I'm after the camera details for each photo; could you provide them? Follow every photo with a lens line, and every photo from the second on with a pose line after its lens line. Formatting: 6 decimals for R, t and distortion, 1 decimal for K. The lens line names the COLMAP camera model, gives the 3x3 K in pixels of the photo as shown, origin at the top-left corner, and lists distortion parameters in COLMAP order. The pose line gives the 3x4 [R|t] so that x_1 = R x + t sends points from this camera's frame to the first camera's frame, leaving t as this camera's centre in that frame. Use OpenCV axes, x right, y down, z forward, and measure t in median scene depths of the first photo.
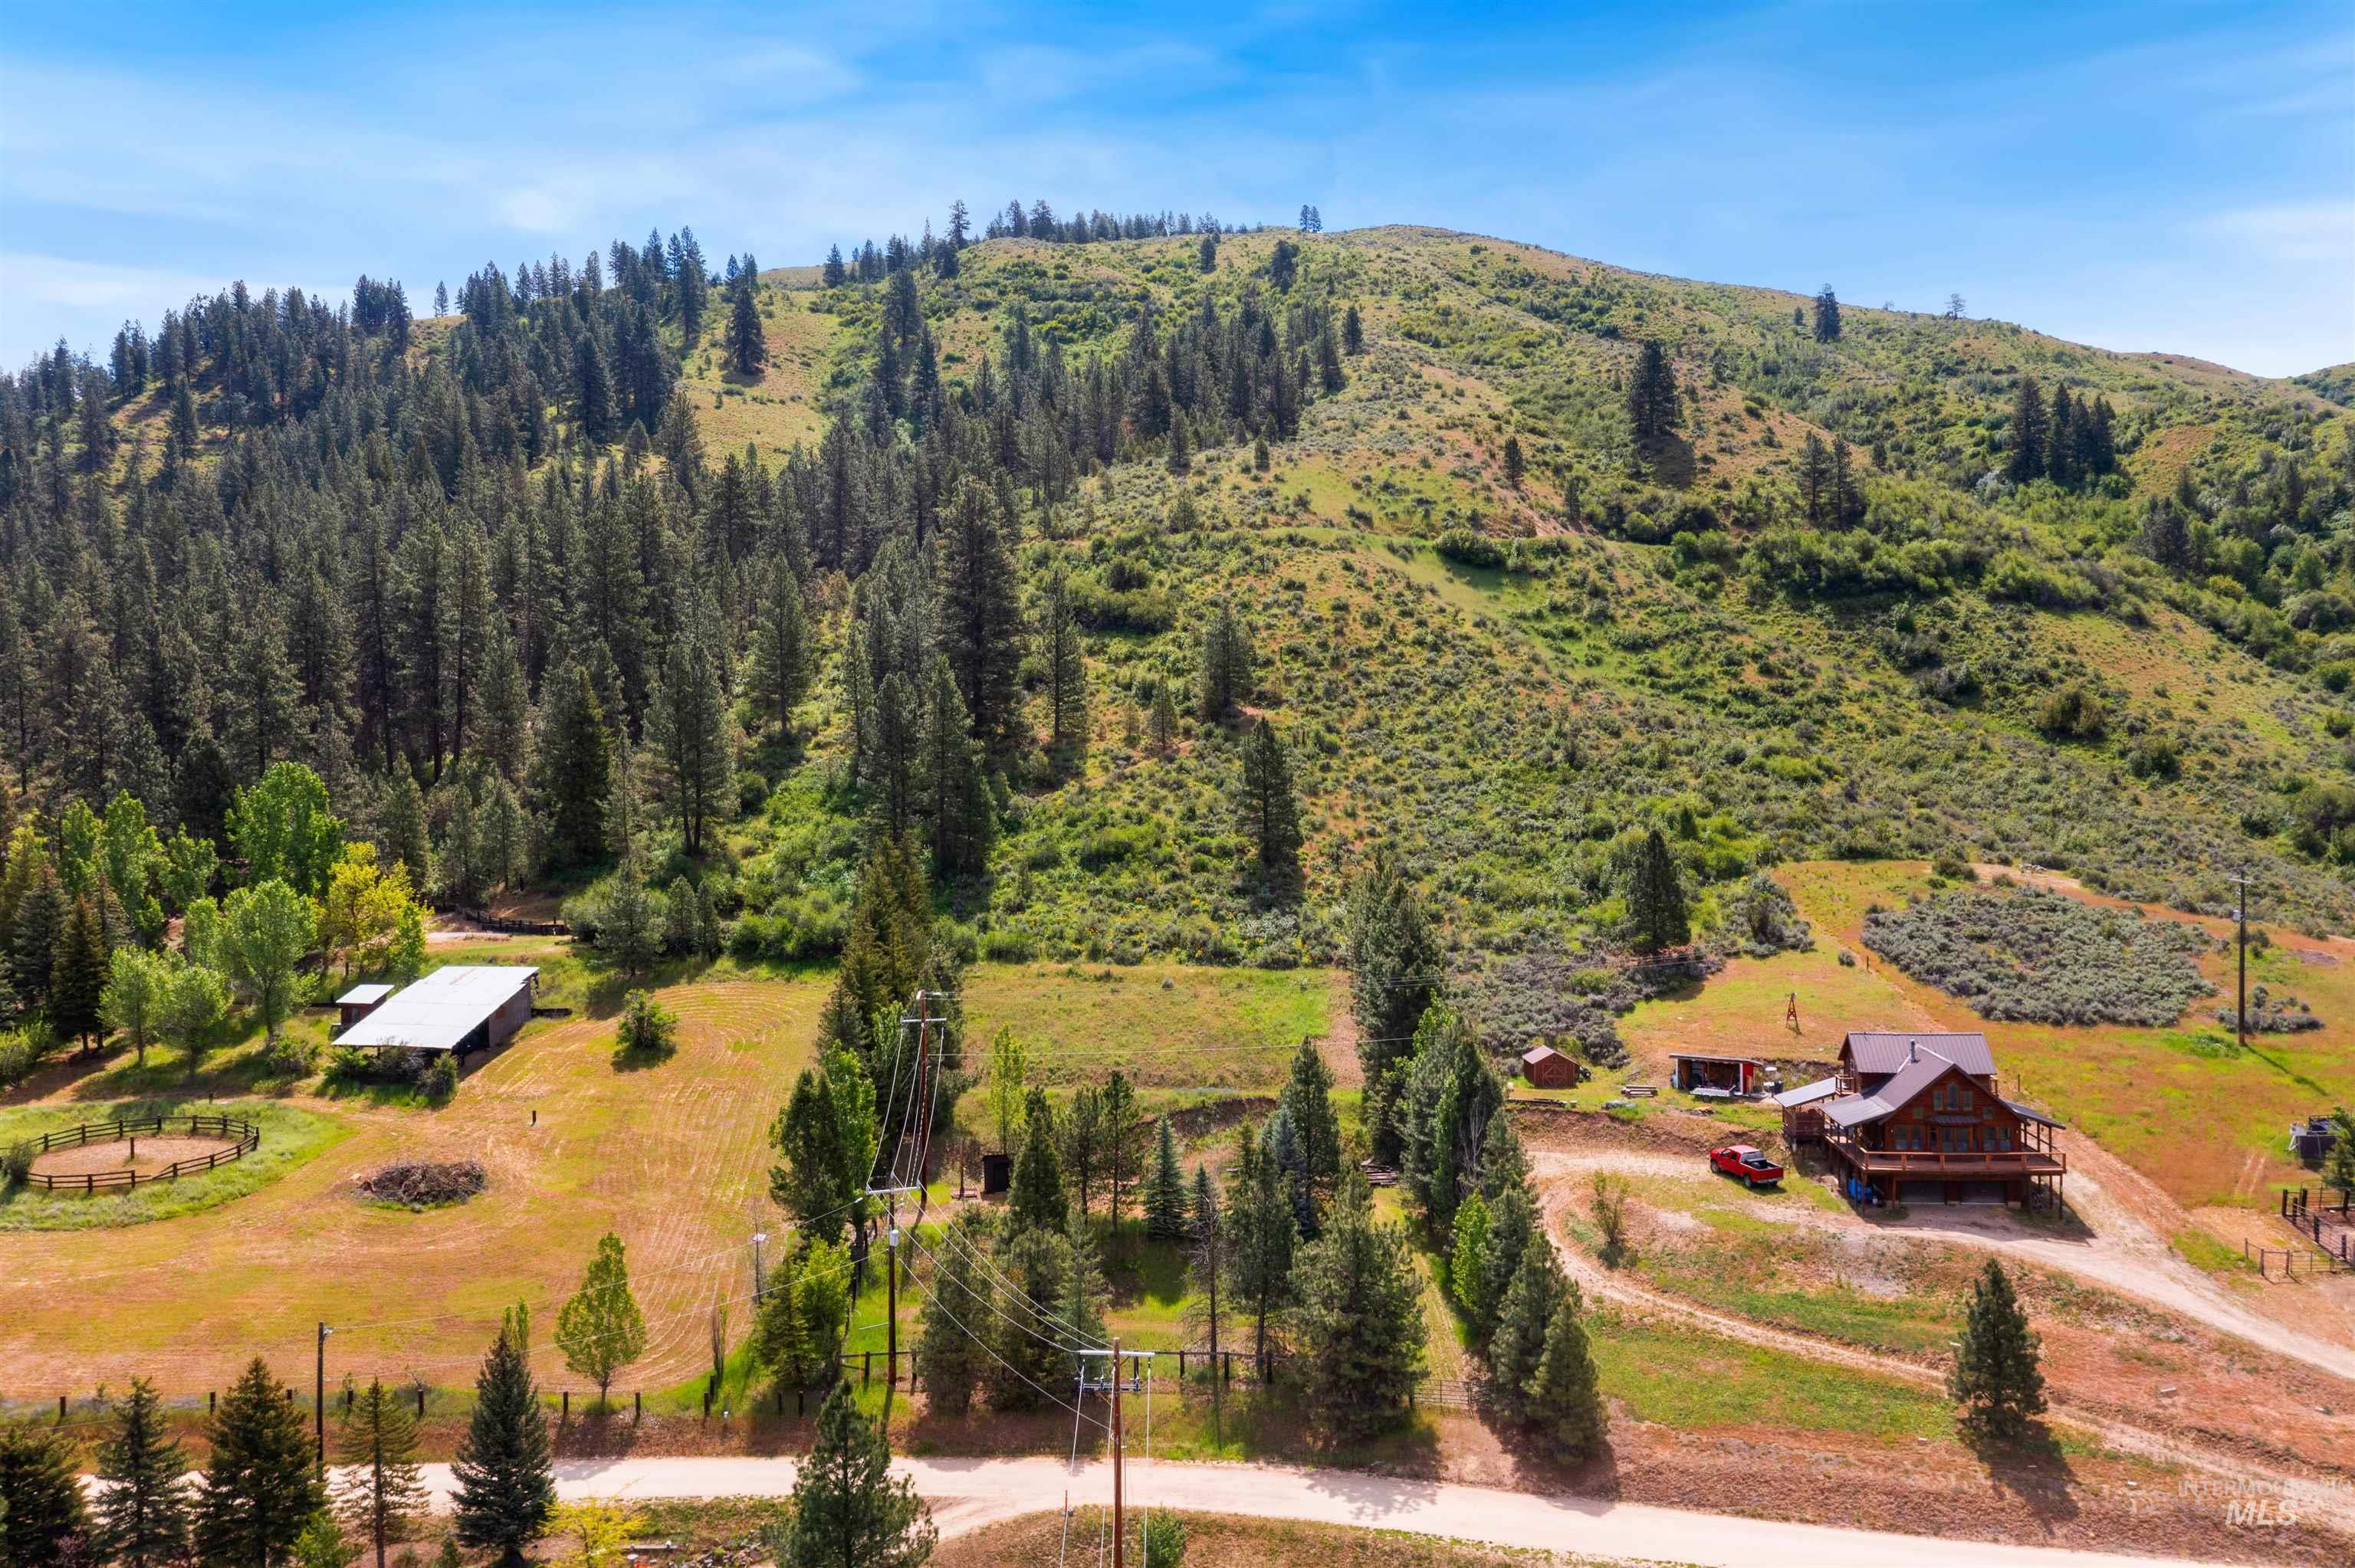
lens RADIAL K [[1942.1, 0, 1177.5], [0, 1942.1, 784.0], [0, 0, 1]] dist [-0.028571, 0.014073]
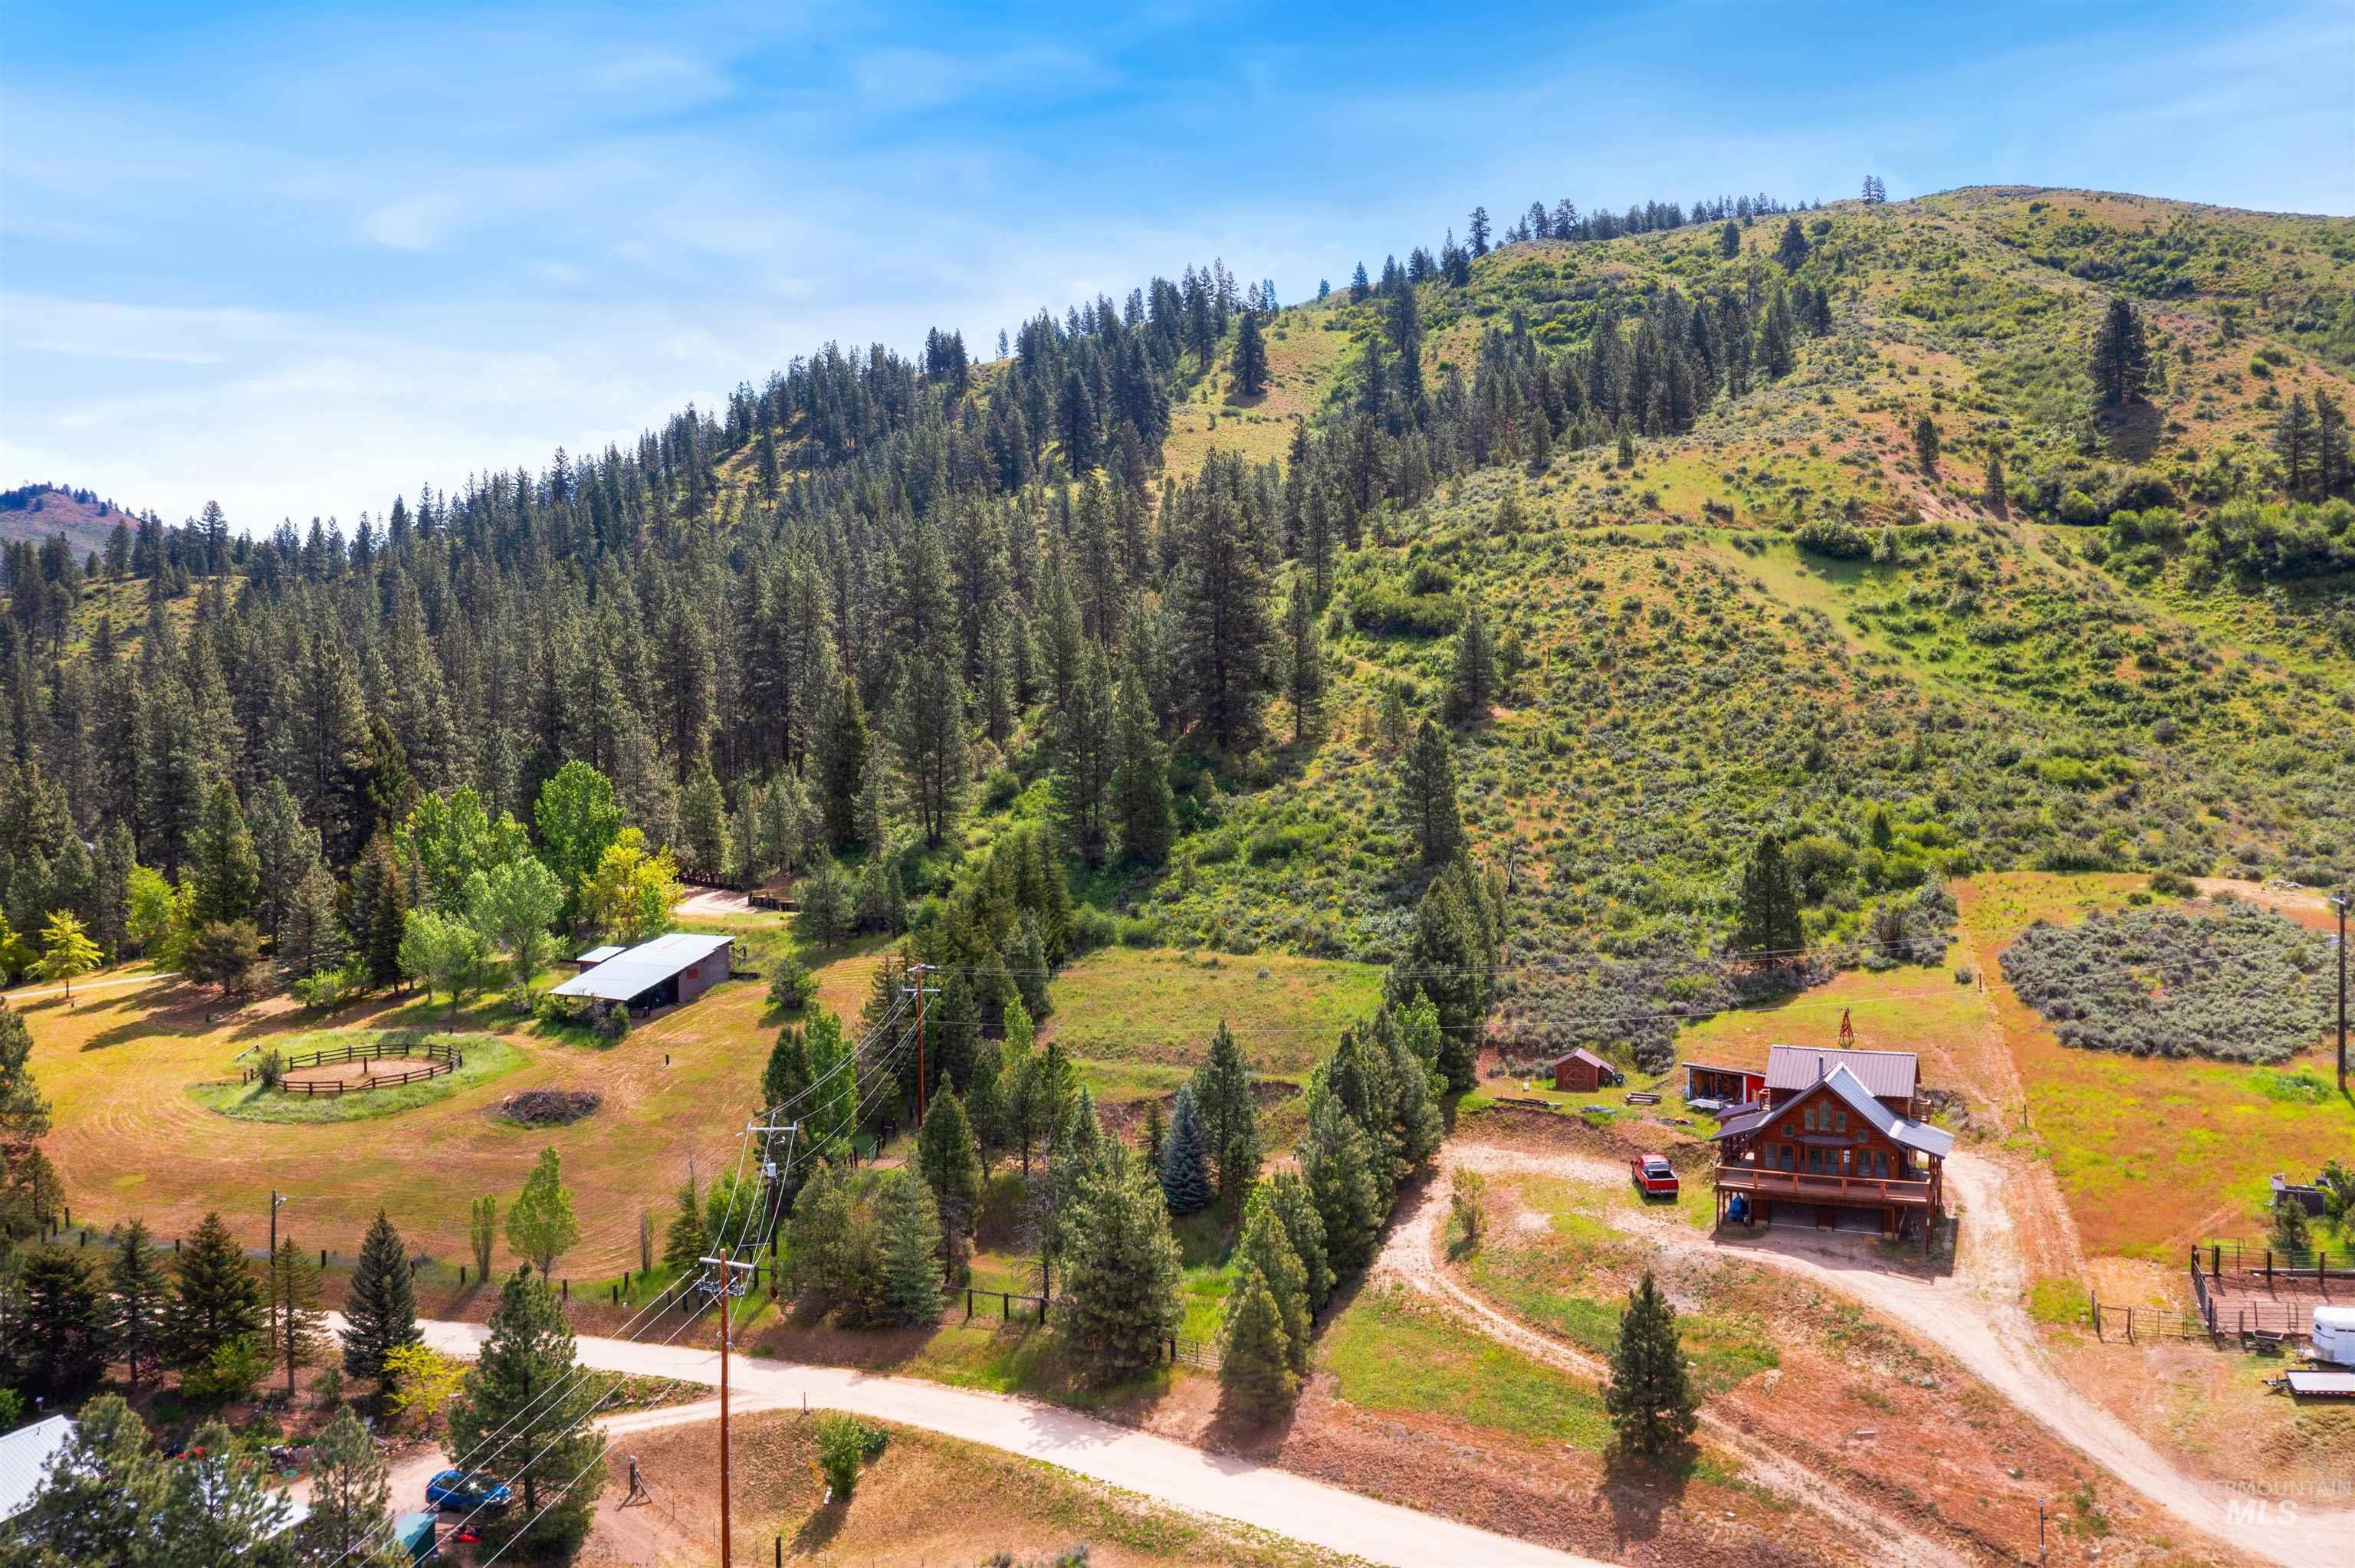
lens RADIAL K [[1926.7, 0, 1177.8], [0, 1926.7, 809.9], [0, 0, 1]] dist [-0.018605, 0.006935]
pose [[0.936057, 0.010311, -0.351697, 0.184747], [-0.005892, 0.999890, 0.013634, 0.000244], [0.351799, -0.010690, 0.936014, 0.003378]]
